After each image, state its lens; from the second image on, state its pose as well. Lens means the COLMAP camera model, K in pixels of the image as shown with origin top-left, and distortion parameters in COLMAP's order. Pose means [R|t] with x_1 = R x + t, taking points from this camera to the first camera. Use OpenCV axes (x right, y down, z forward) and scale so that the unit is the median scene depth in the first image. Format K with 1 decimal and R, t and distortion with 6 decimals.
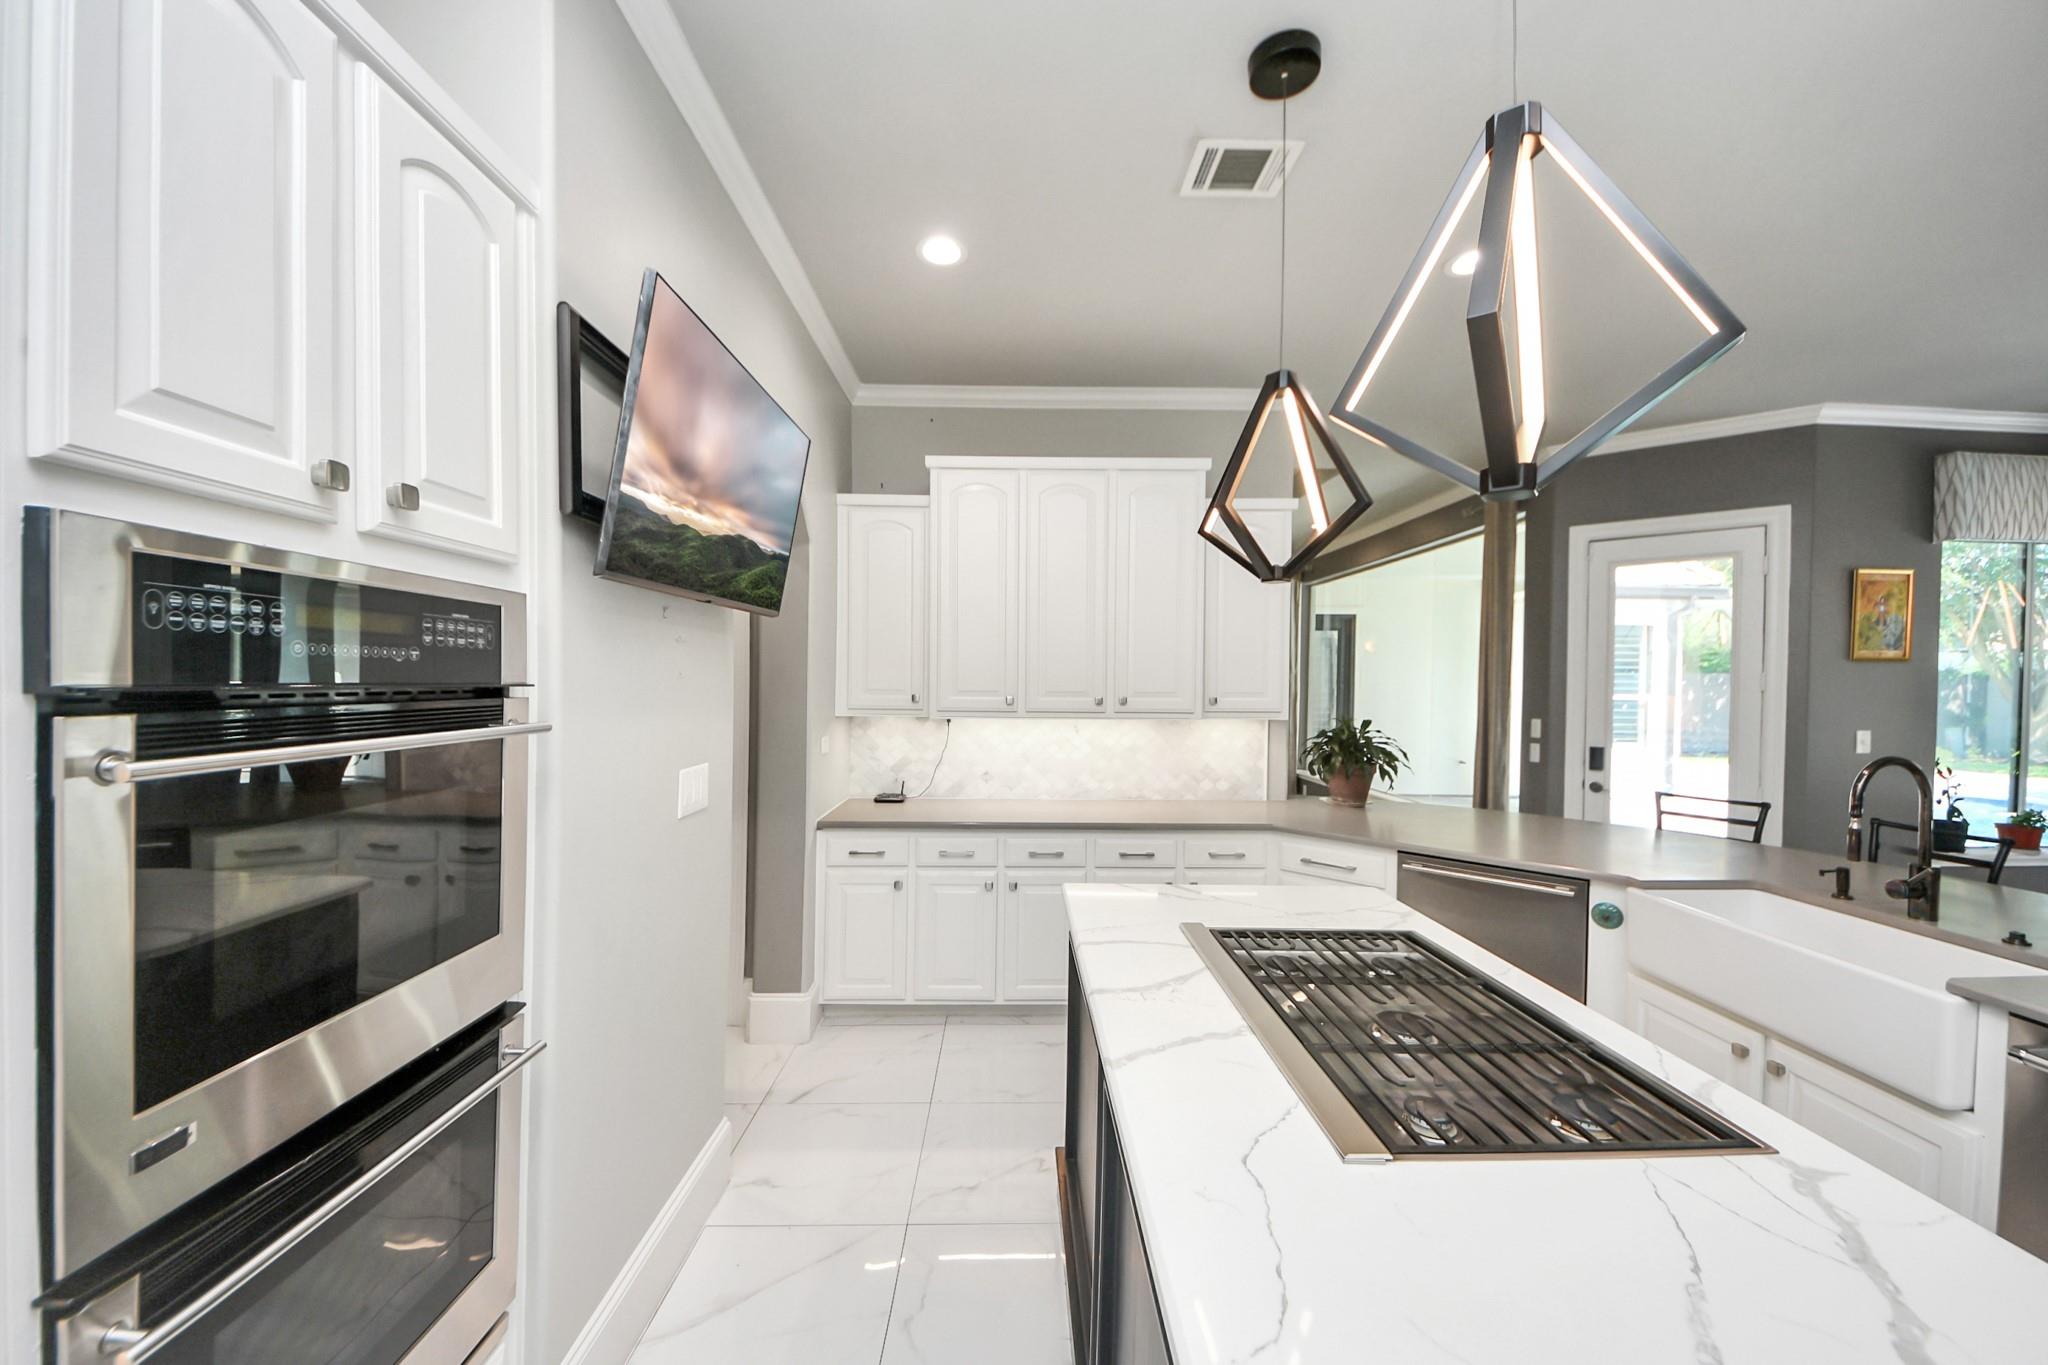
lens RADIAL K [[712.9, 0, 987.7], [0, 712.9, 682.2], [0, 0, 1]] dist [-0.004683, -0.005230]
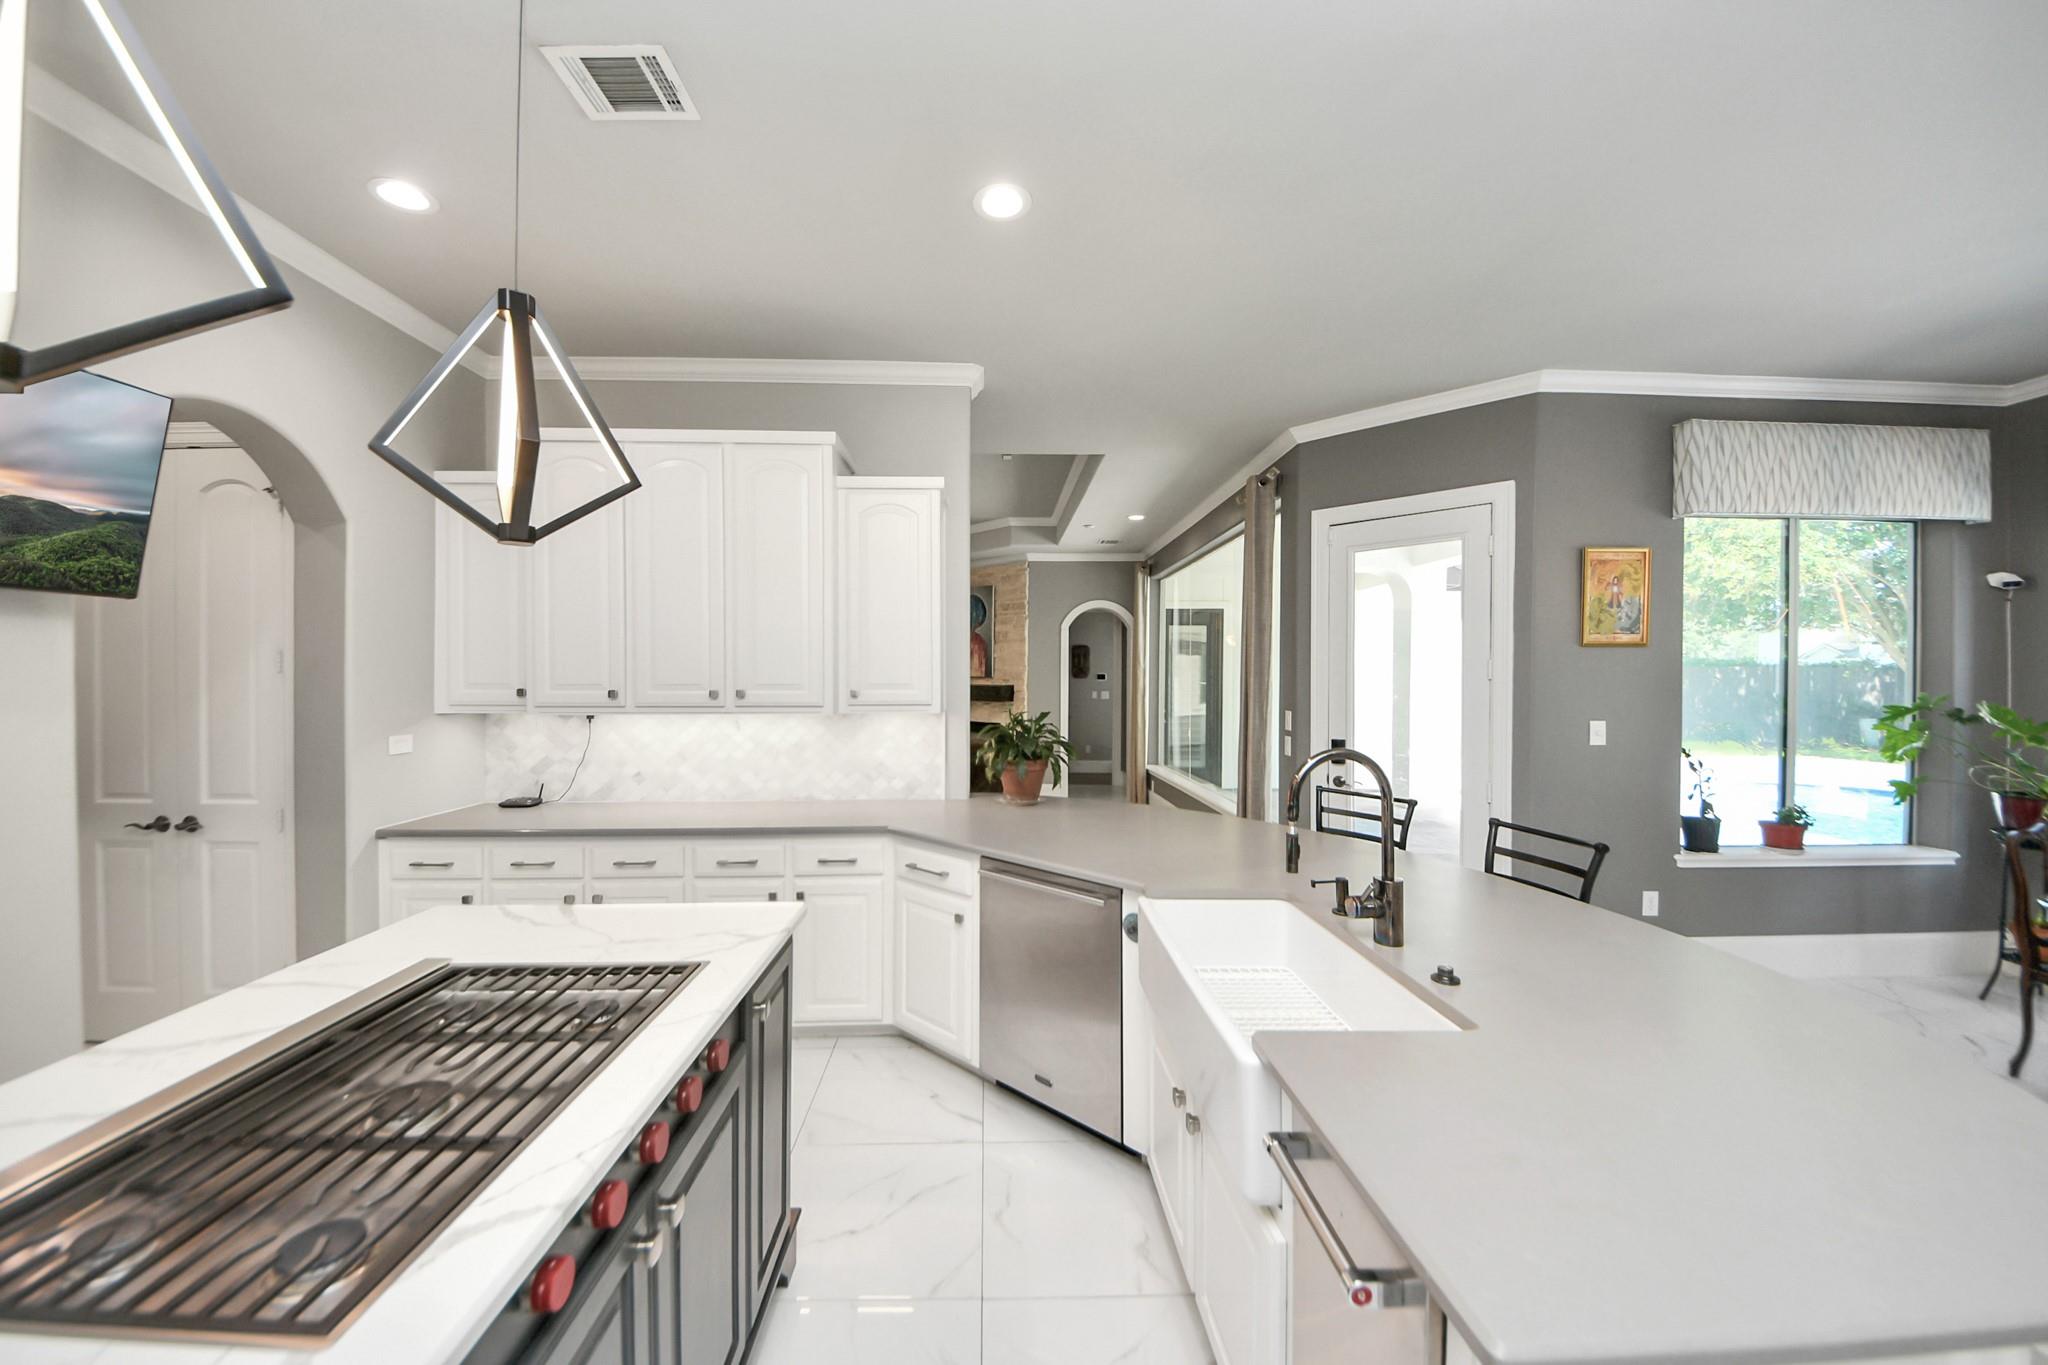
lens RADIAL K [[712.9, 0, 957.4], [0, 712.9, 670.8], [0, 0, 1]] dist [-0.004683, -0.005230]
pose [[0.999853, -0.007237, 0.015530, 0.393490], [0.007483, 0.999846, -0.015877, 0.011900], [-0.015413, 0.015991, 0.999753, 0.071766]]
